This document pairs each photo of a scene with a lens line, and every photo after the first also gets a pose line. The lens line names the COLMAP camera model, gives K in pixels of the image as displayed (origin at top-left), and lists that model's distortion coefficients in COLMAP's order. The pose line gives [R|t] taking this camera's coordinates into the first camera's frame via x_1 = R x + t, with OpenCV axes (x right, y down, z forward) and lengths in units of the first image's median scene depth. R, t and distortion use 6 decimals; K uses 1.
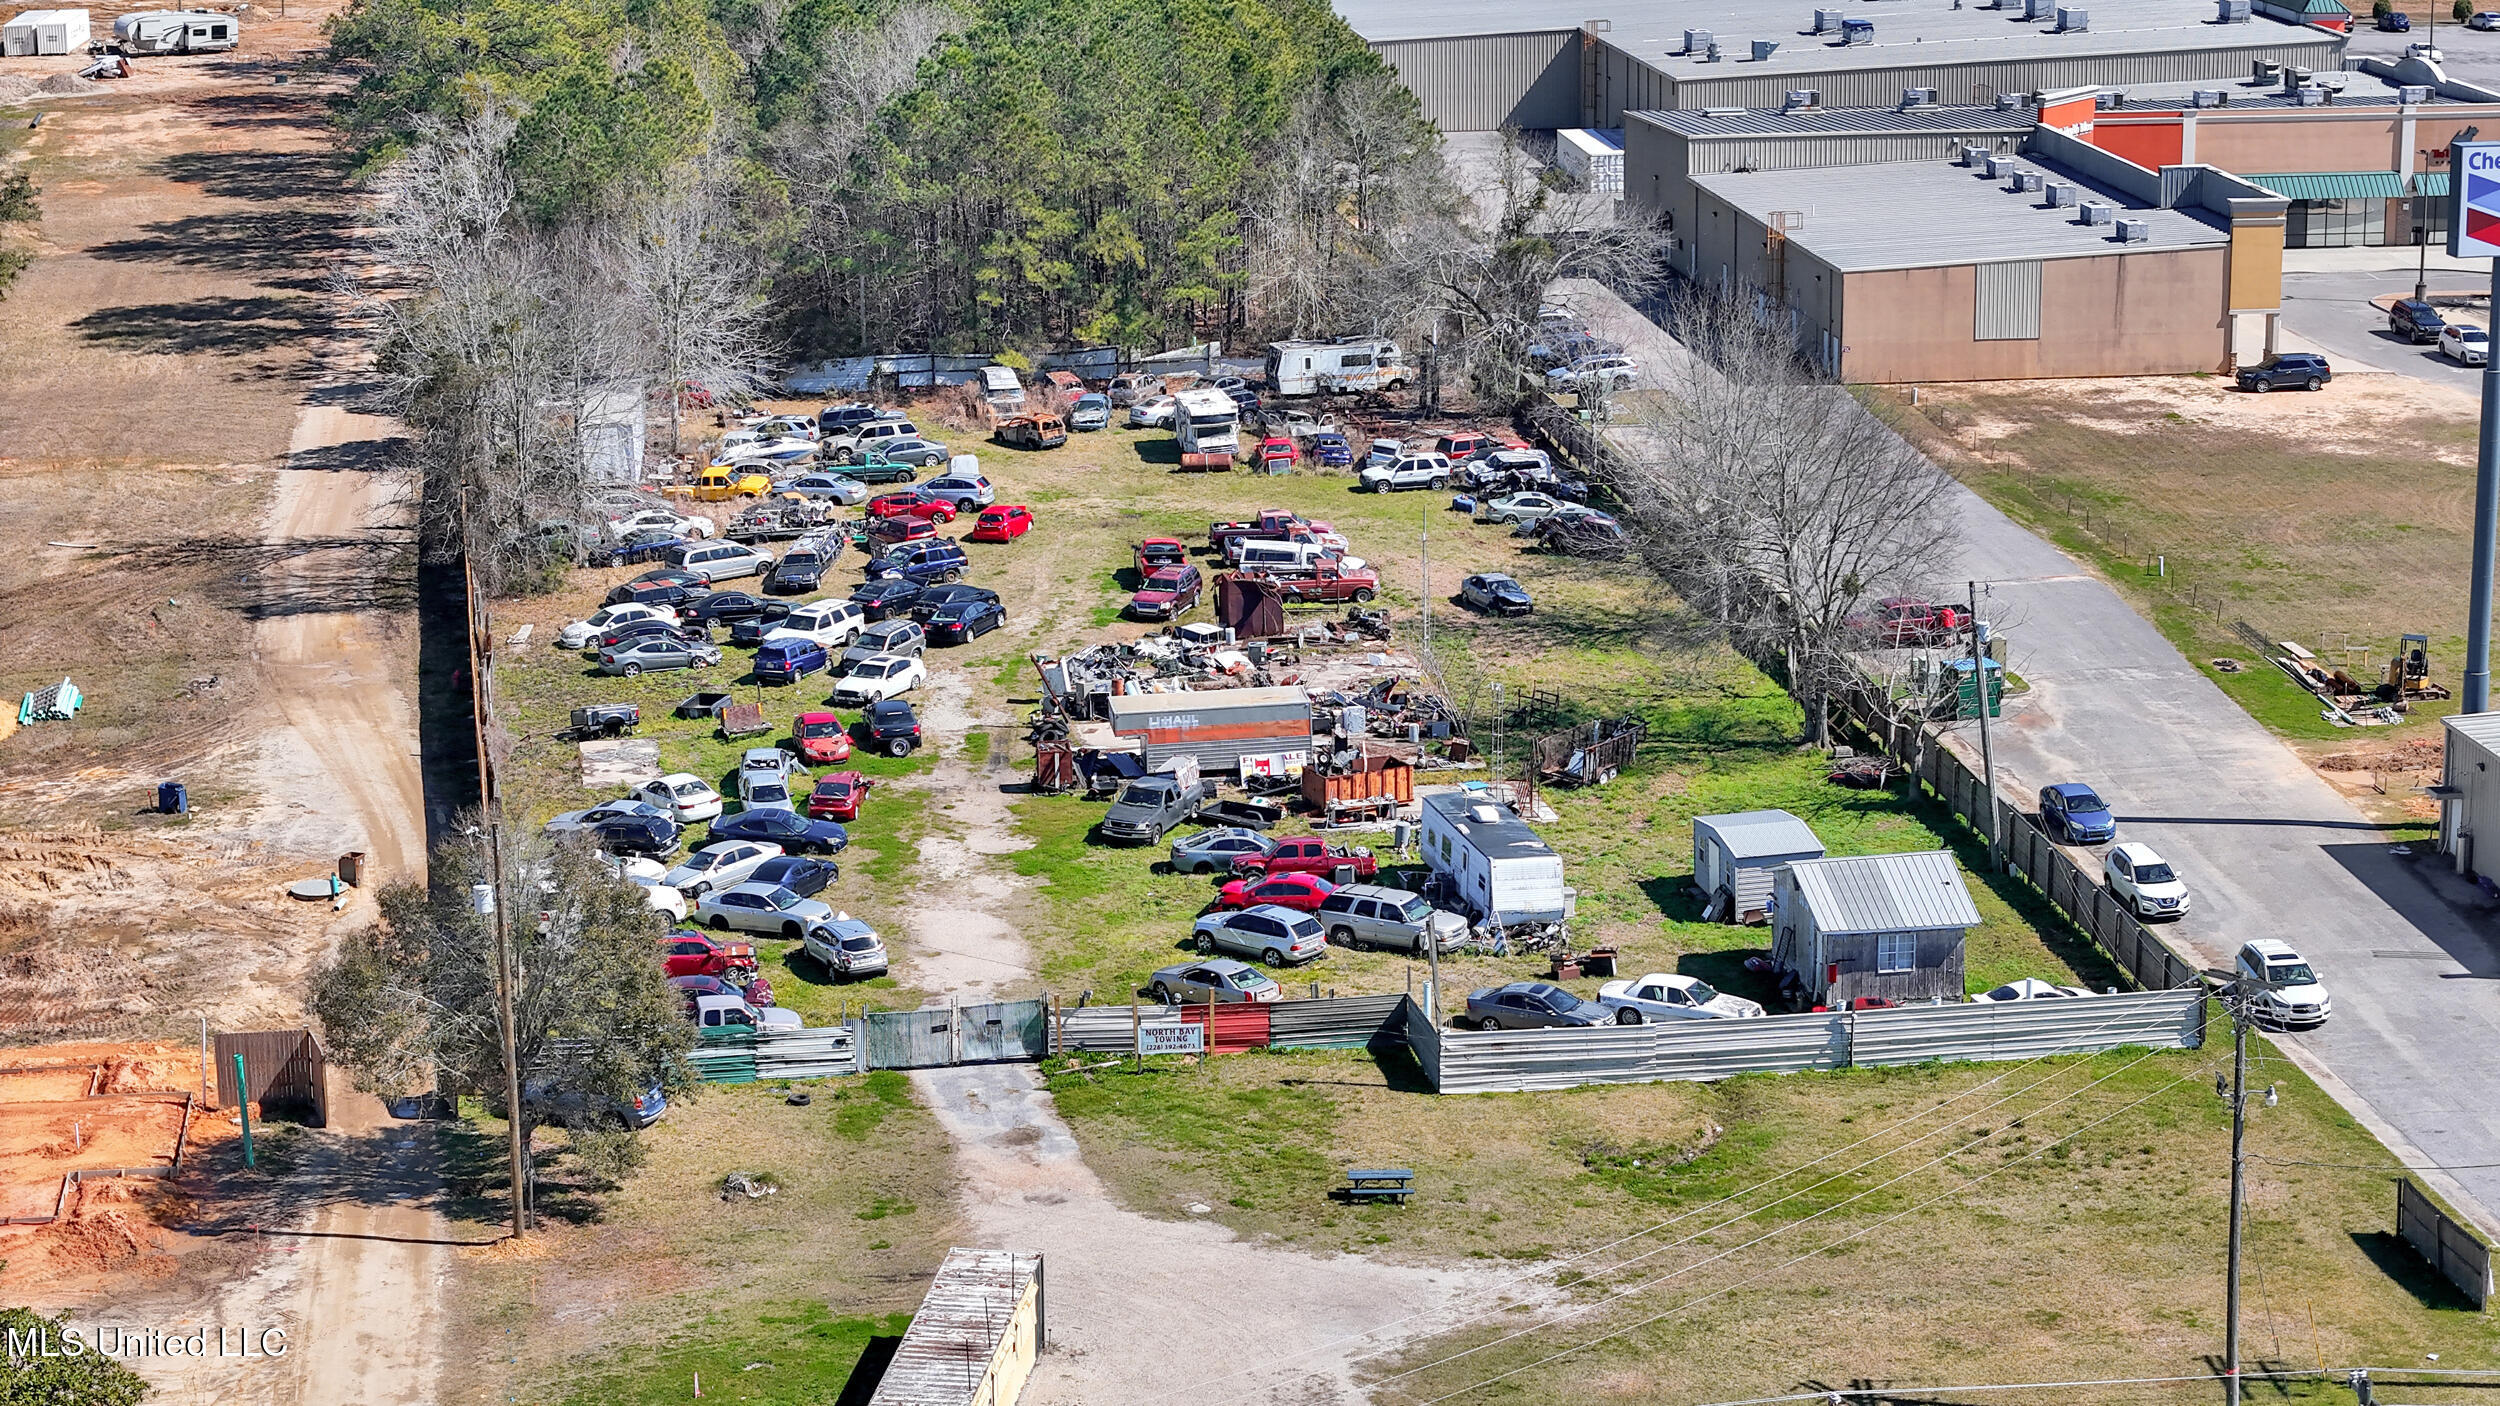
lens RADIAL K [[5055.4, 0, 1249.1], [0, 5055.4, 584.2], [0, 0, 1]] dist [-0.214551, 0.671279]
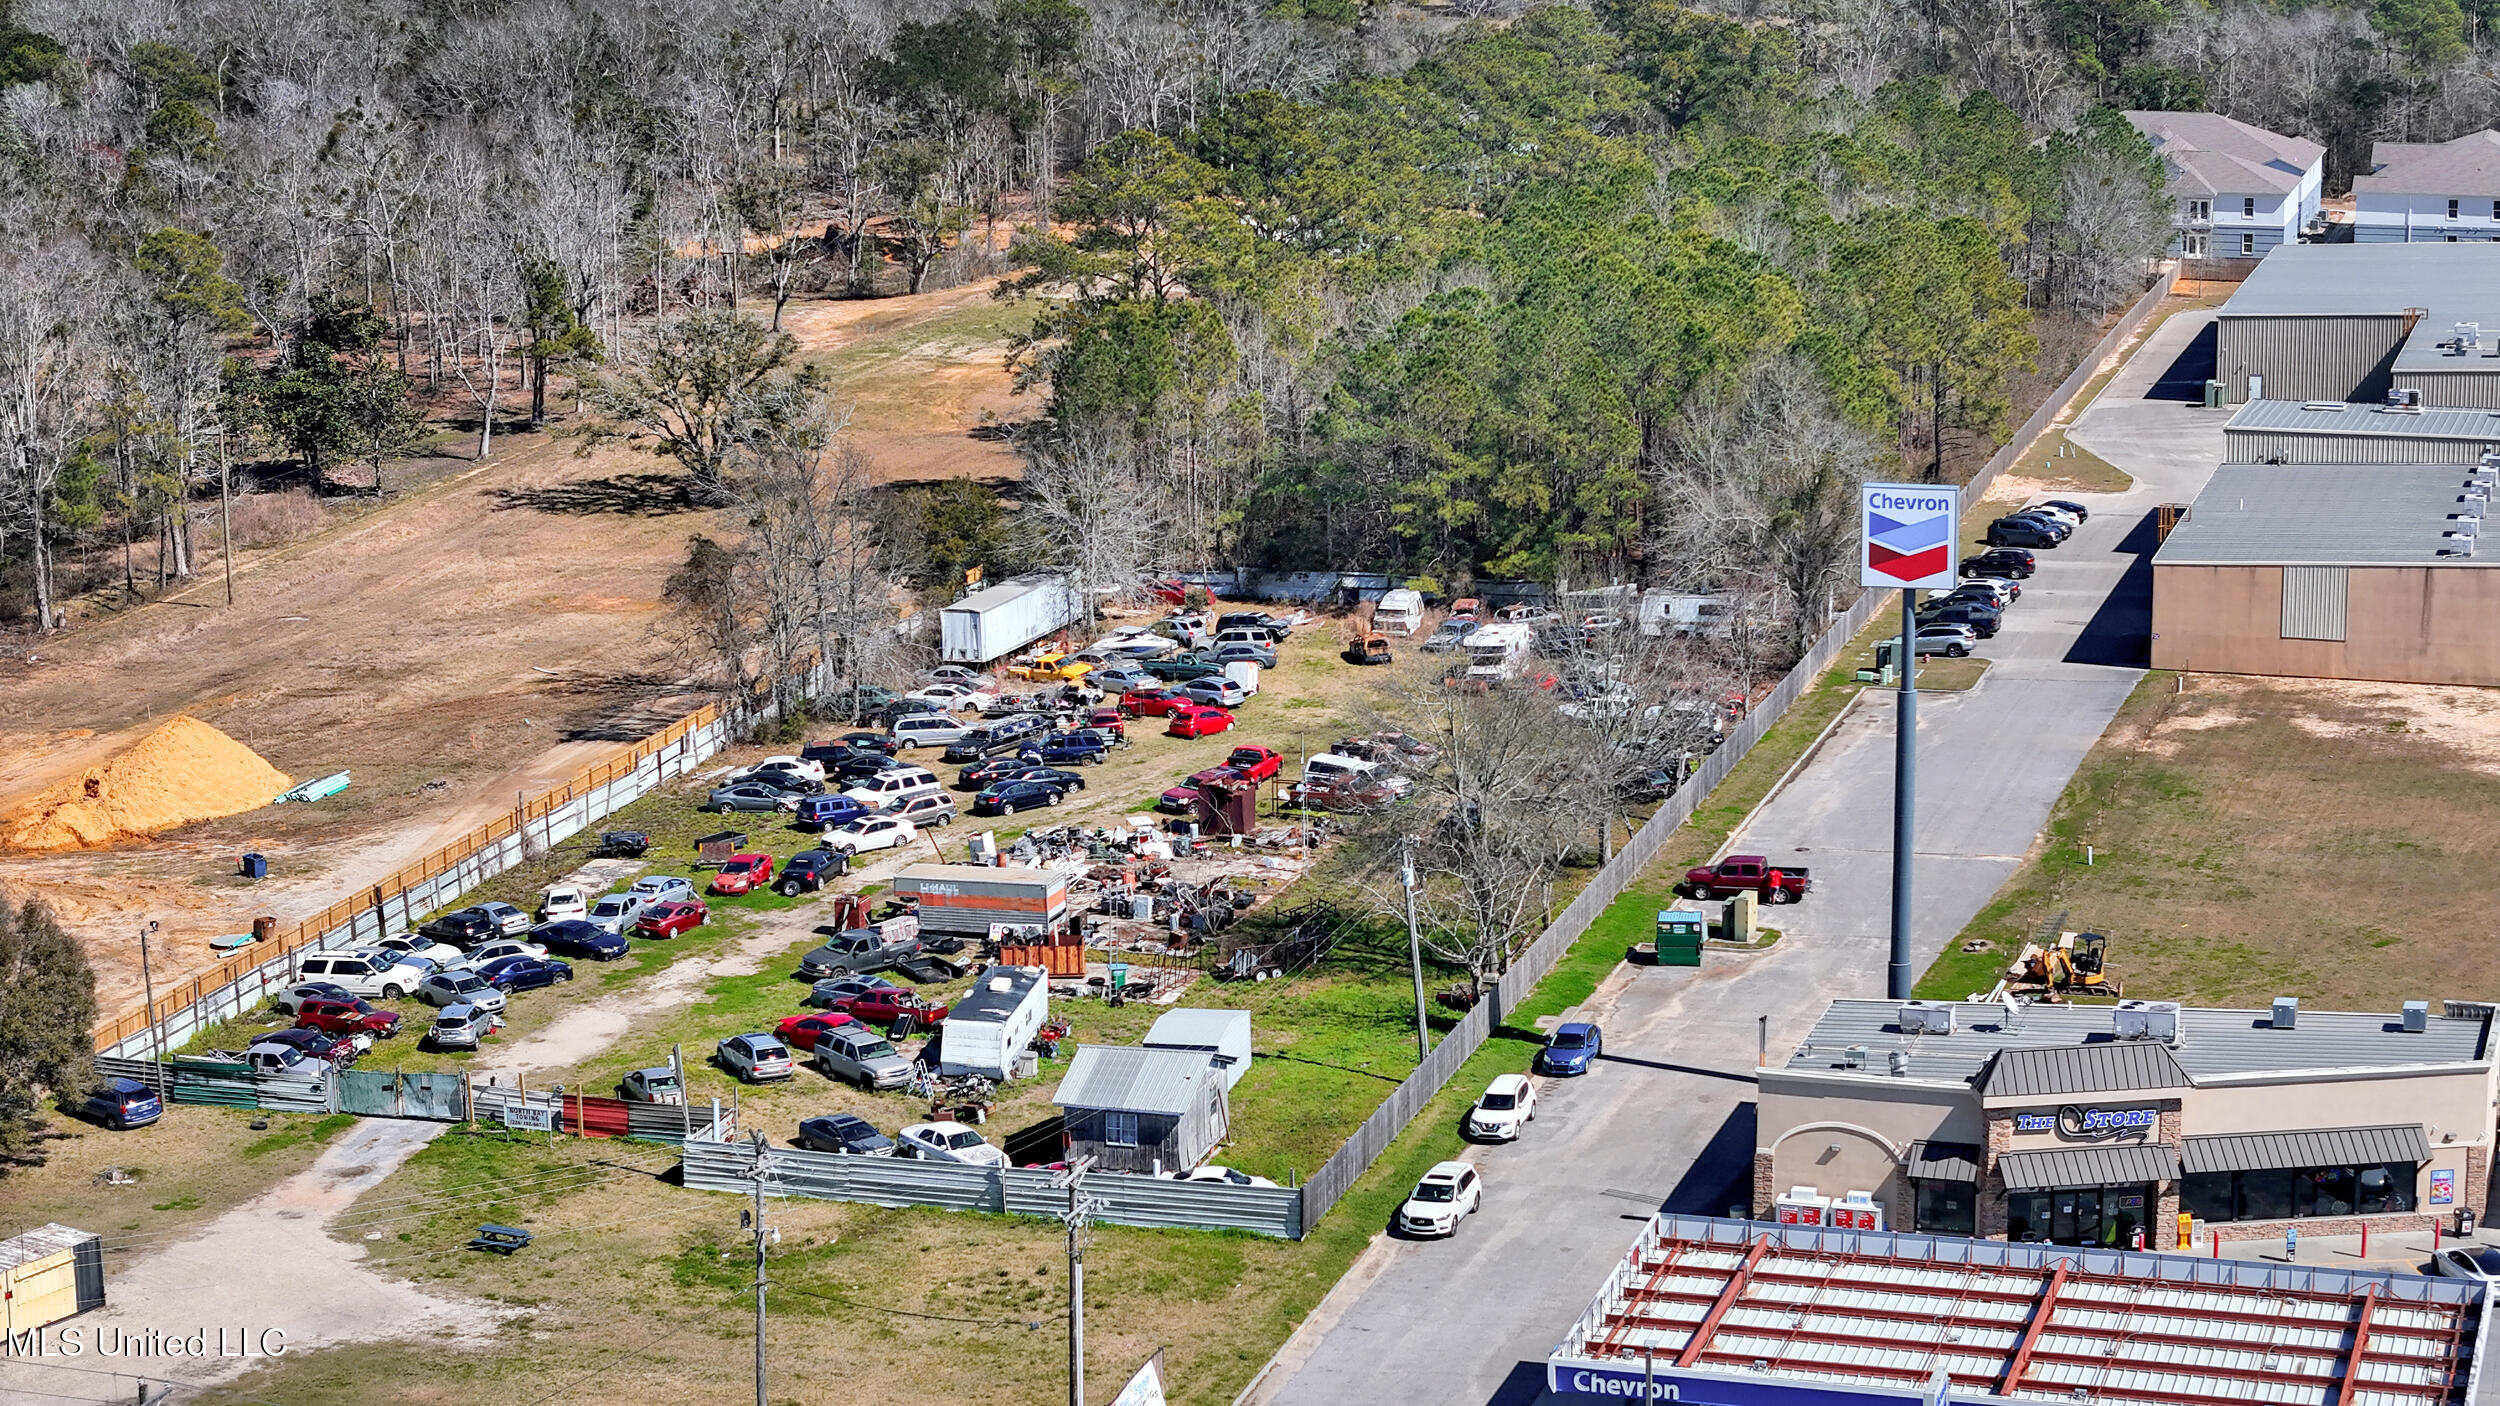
lens RADIAL K [[5055.4, 0, 1249.1], [0, 5055.4, 584.2], [0, 0, 1]] dist [-0.214551, 0.671279]
pose [[0.903827, 0.078506, -0.420635, 0.598411], [-0.092758, 0.995597, -0.013495, -0.038664], [0.417723, 0.051214, 0.907130, -0.070336]]
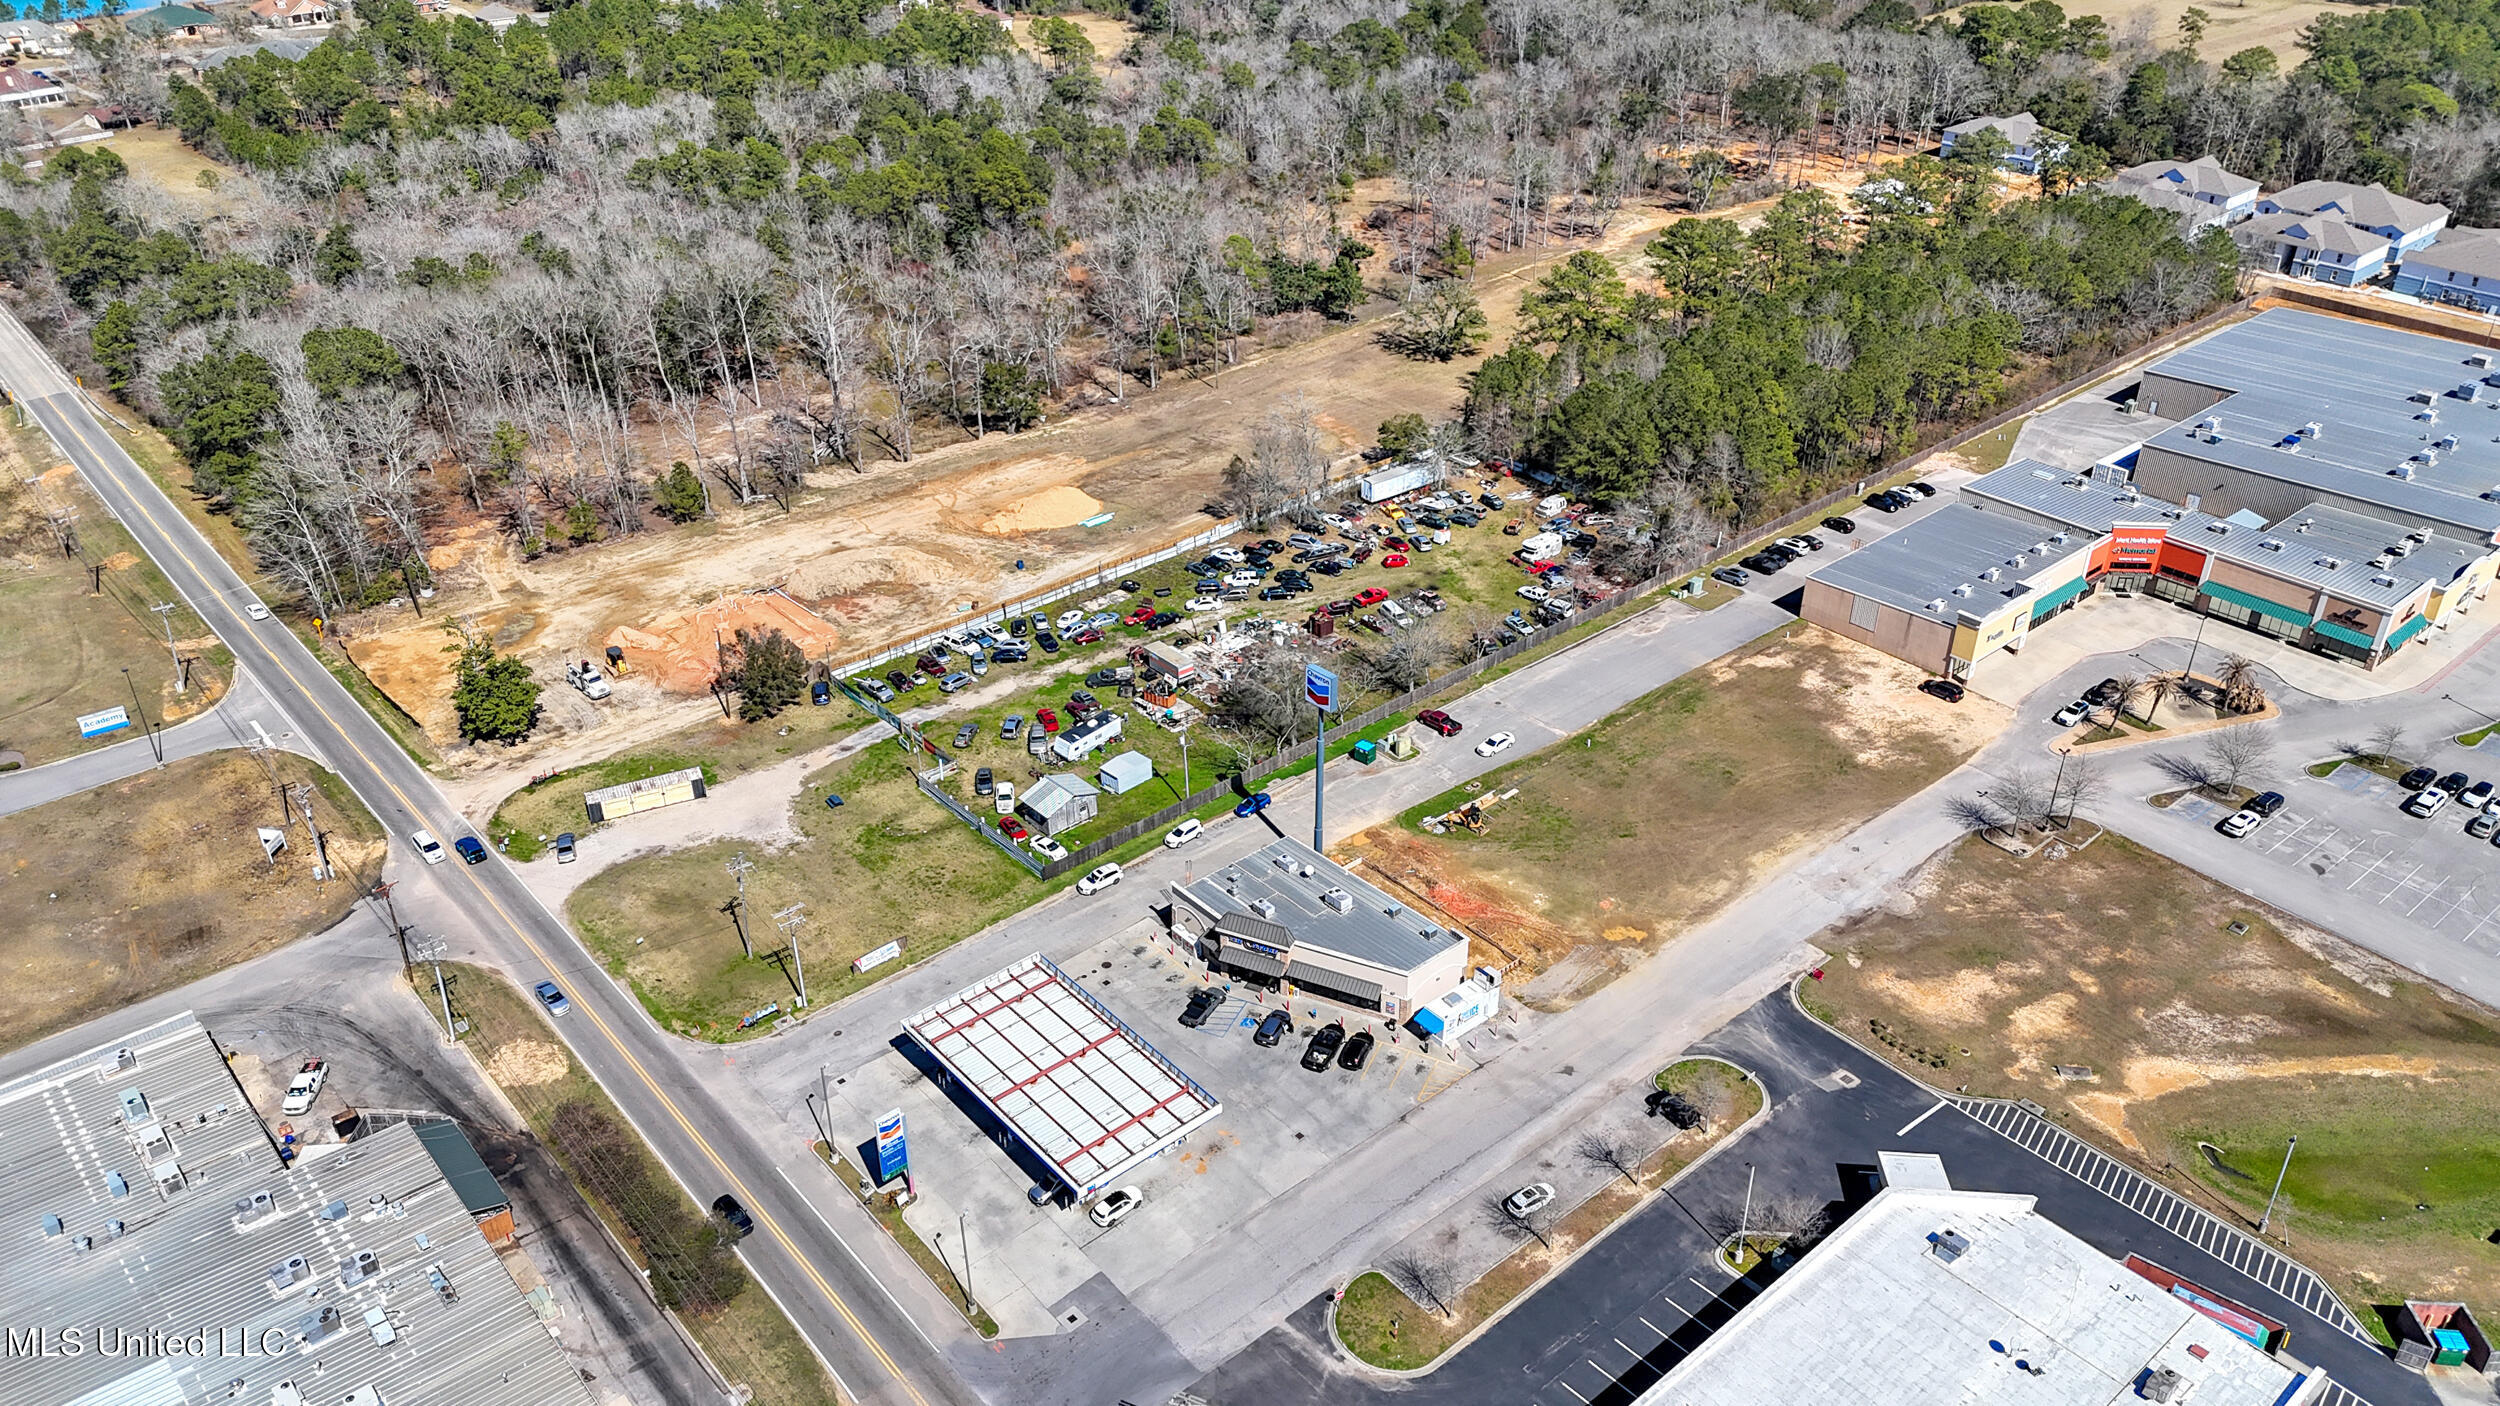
lens RADIAL K [[1843.5, 0, 1241.4], [0, 1843.5, 699.7], [0, 0, 1]] dist [0.093438, -0.107344]
pose [[0.532337, 0.432145, -0.727920, 1.012593], [-0.185688, 0.898552, 0.397649, -0.489445], [0.825916, -0.076517, 0.558576, 0.382049]]
